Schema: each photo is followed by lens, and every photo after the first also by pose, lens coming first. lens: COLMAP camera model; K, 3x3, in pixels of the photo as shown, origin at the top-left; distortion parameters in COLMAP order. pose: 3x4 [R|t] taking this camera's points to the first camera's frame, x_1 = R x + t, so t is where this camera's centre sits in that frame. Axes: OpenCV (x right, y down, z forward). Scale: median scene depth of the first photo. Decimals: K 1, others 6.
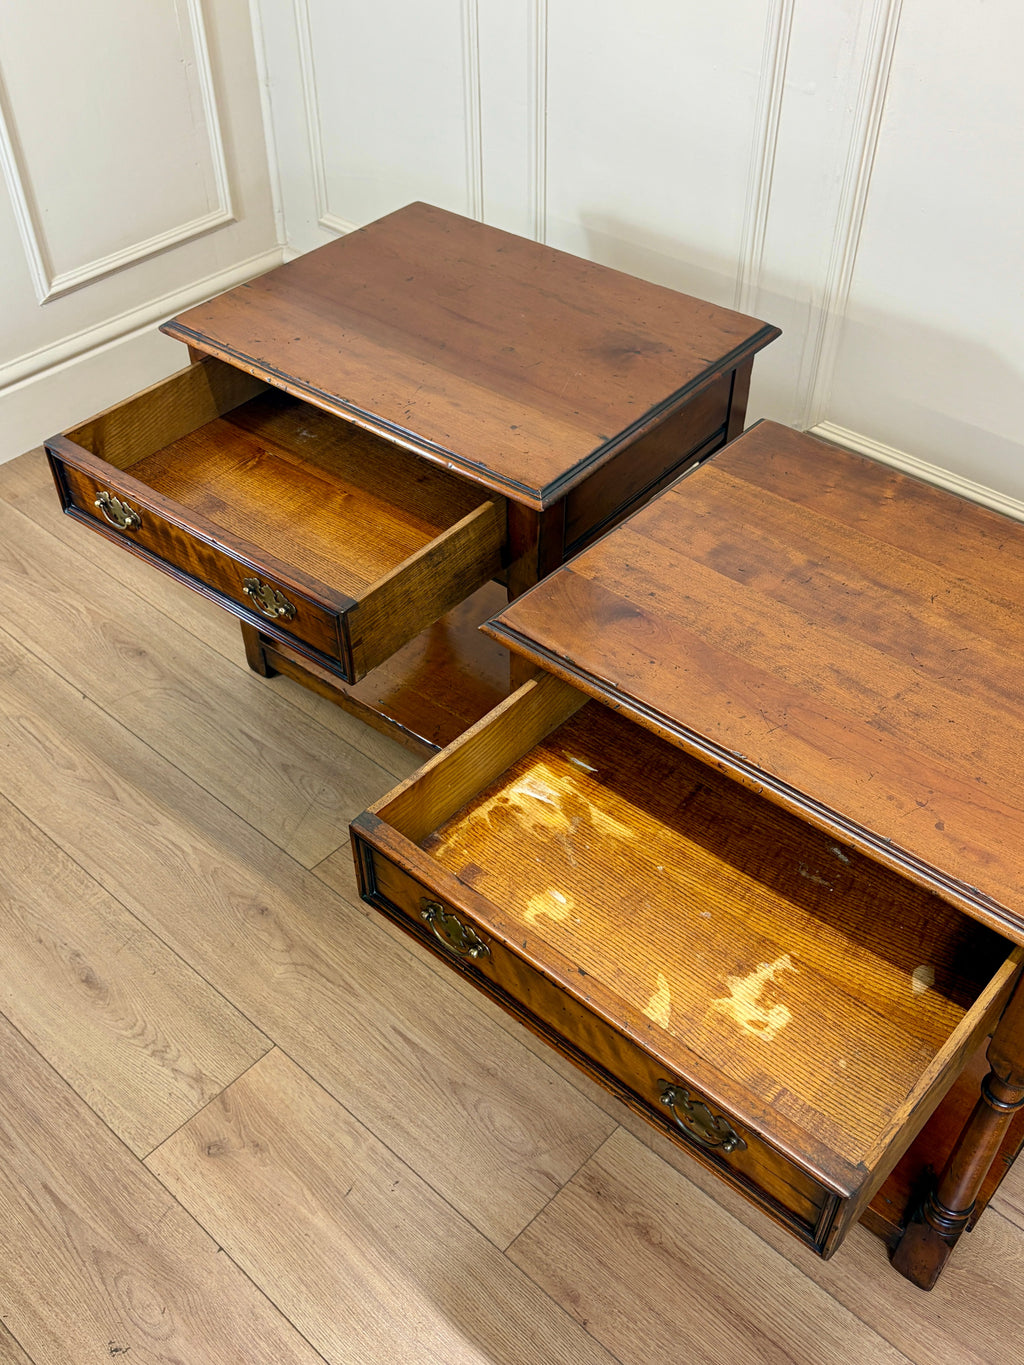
lens RADIAL K [[1317.0, 0, 512.0], [0, 1317.0, 685.4], [0, 0, 1]] dist [0.113795, -0.275166]
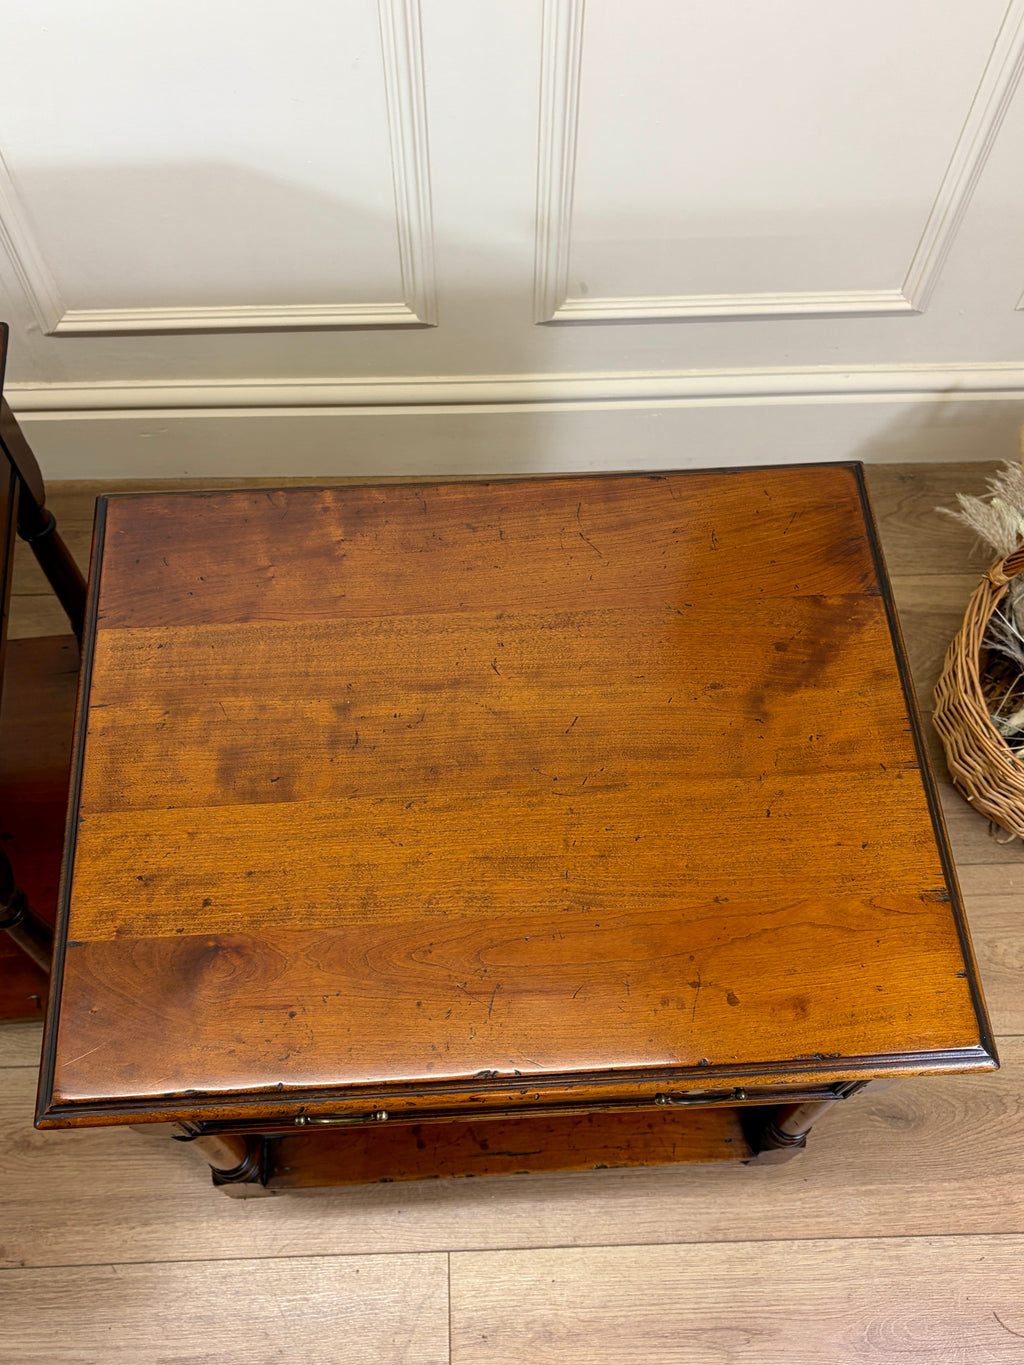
lens RADIAL K [[1308.7, 0, 518.5], [0, 1308.7, 709.7], [0, 0, 1]] dist [0.106735, -0.145549]
pose [[0.712783, -0.620951, 0.326128, 0.053142], [0.468538, 0.767559, 0.437407, -0.334231], [-0.521931, -0.158973, 0.838043, 0.305174]]
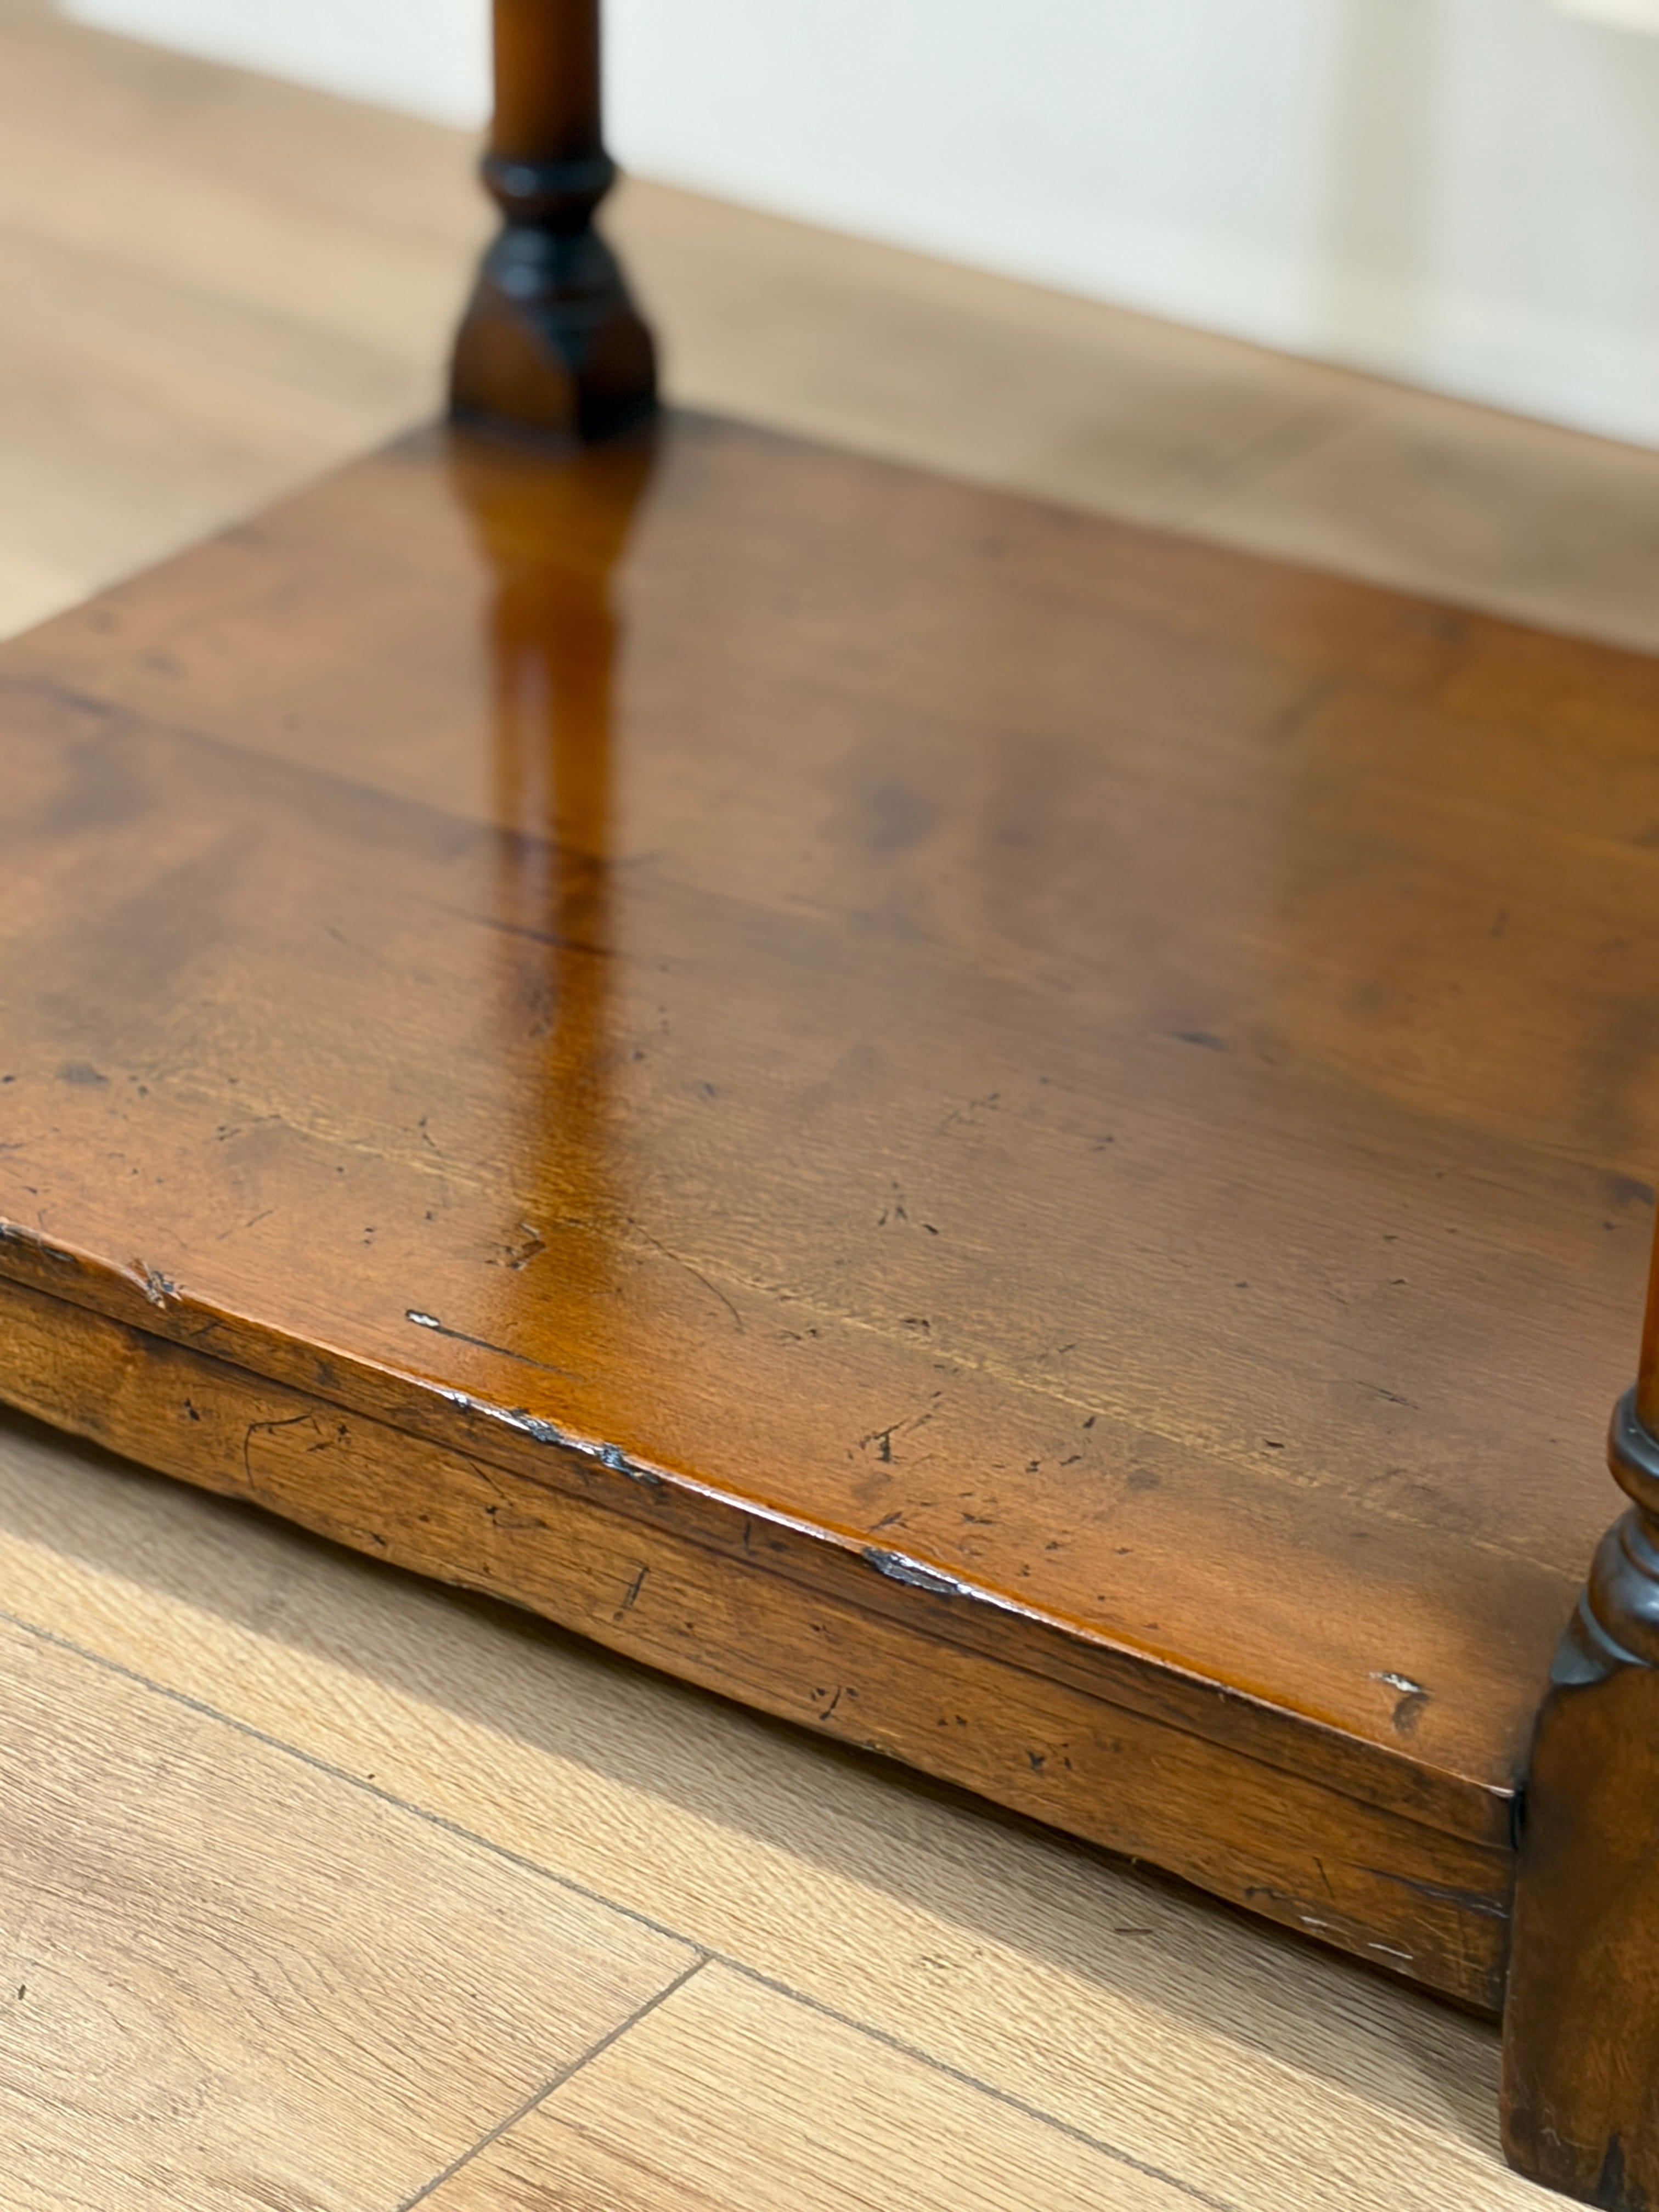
lens RADIAL K [[5266.2, 0, 831.0], [0, 5266.2, 1098.4], [0, 0, 1]] dist [0.370966, -3.650050]
pose [[0.993962, -0.041799, 0.101447, -0.148759], [0.064333, 0.971004, -0.230244, 0.158590], [-0.088882, 0.235380, 0.967831, 0.609729]]
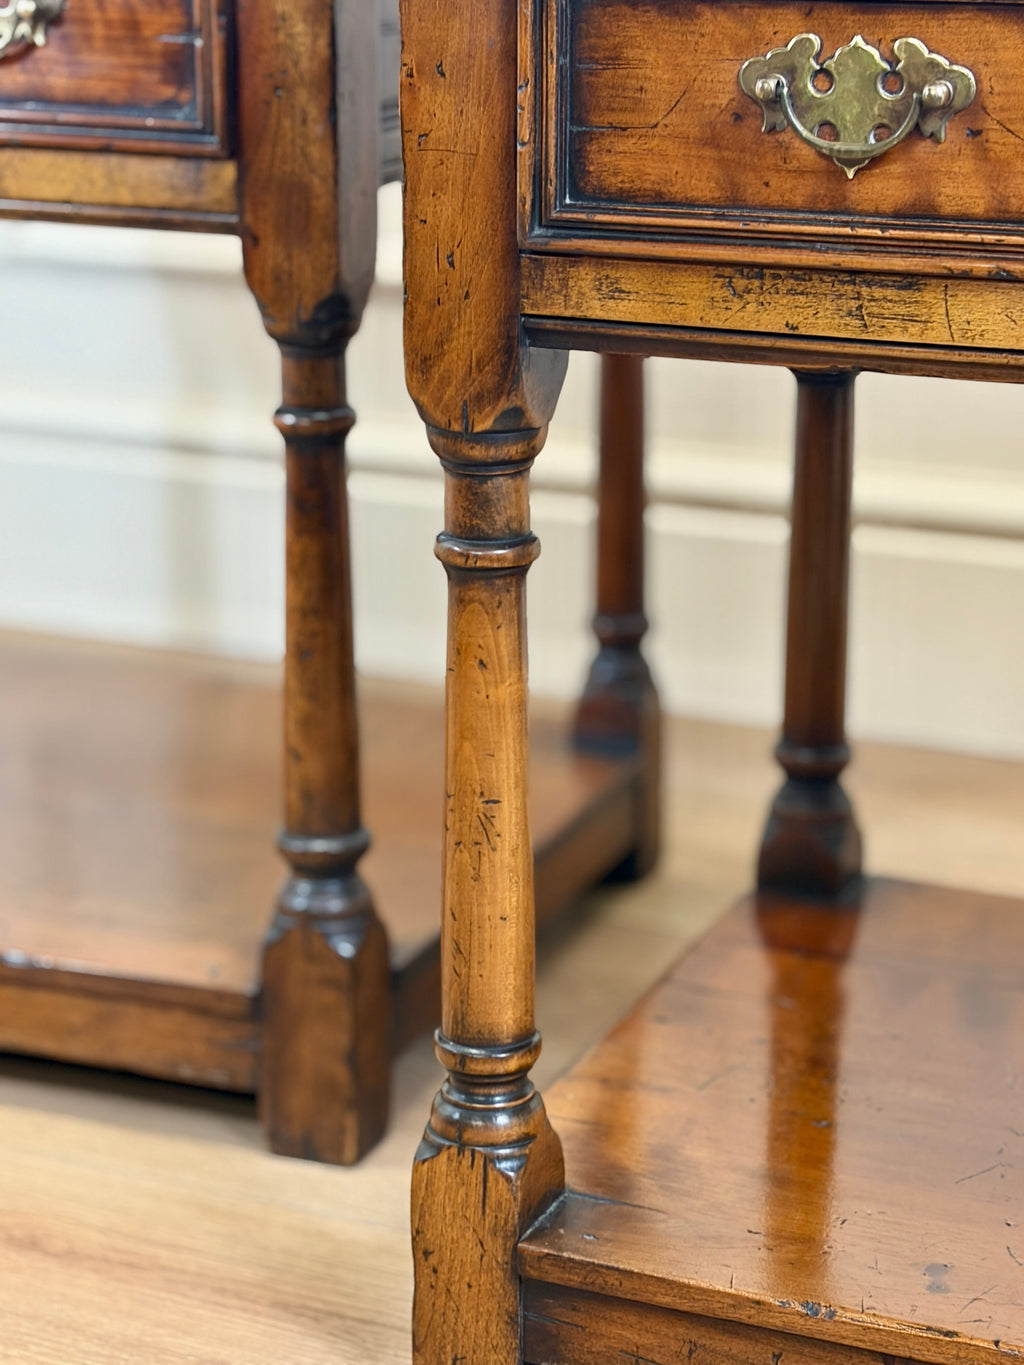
lens RADIAL K [[3092.9, 0, 509.7], [0, 3092.9, 687.6], [0, 0, 1]] dist [0.211612, -0.581966]
pose [[0.954070, -0.088363, 0.286256, -0.201883], [0.206951, 0.885277, -0.416481, 0.441214], [-0.216614, 0.456593, 0.862903, 0.329505]]
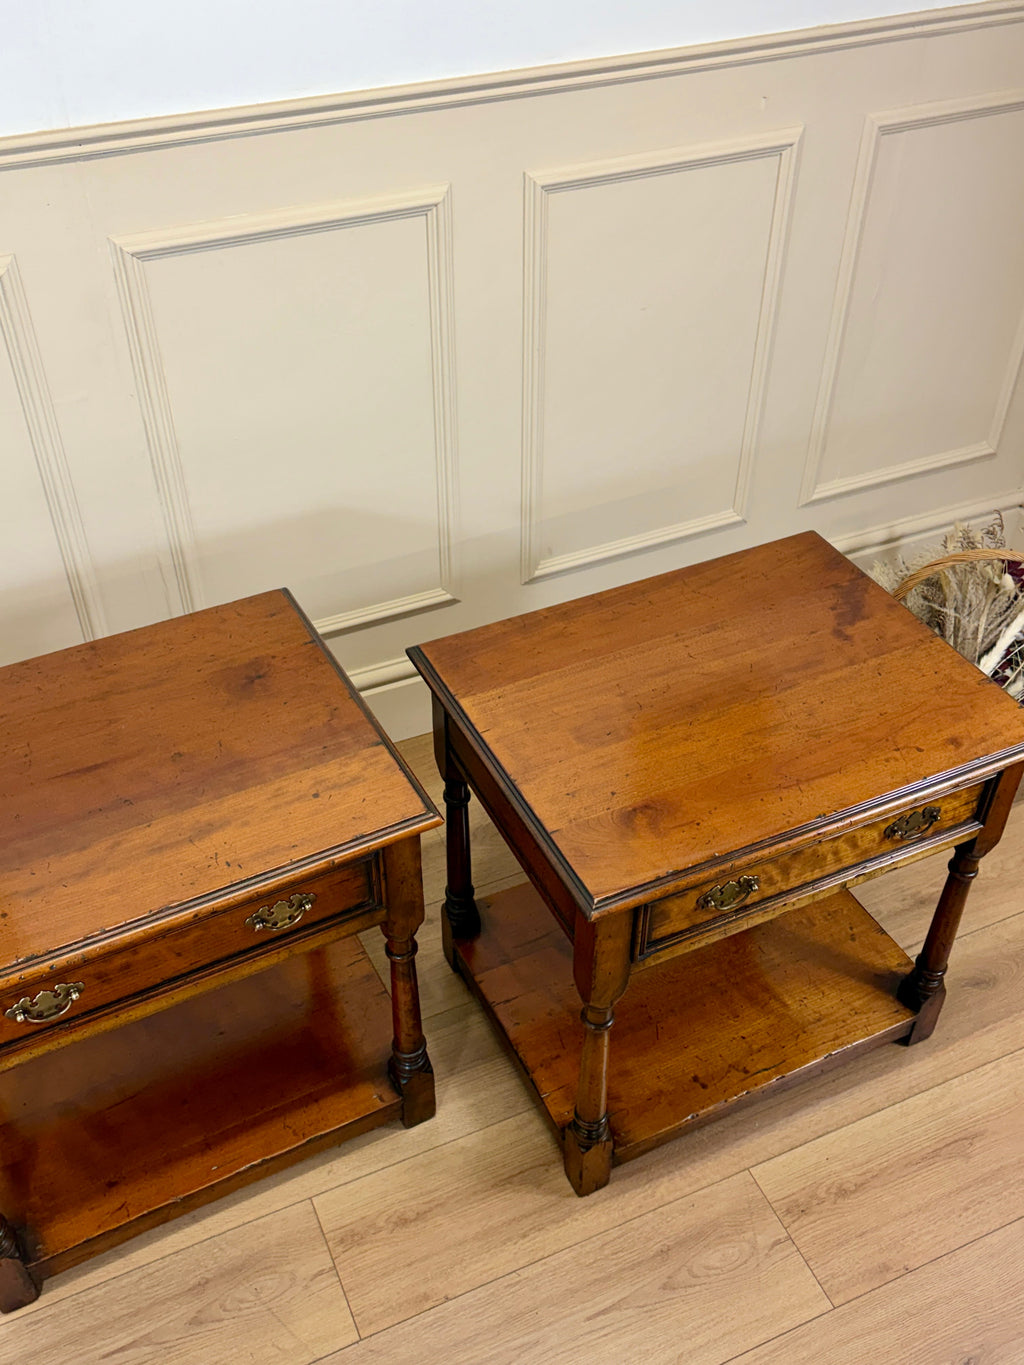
lens RADIAL K [[1308.7, 0, 518.5], [0, 1308.7, 709.7], [0, 0, 1]] dist [0.106735, -0.145549]
pose [[0.391784, -0.603073, 0.694844, -0.593051], [0.625206, 0.728570, 0.279827, -0.435129], [-0.674999, 0.324789, 0.662487, 0.253099]]
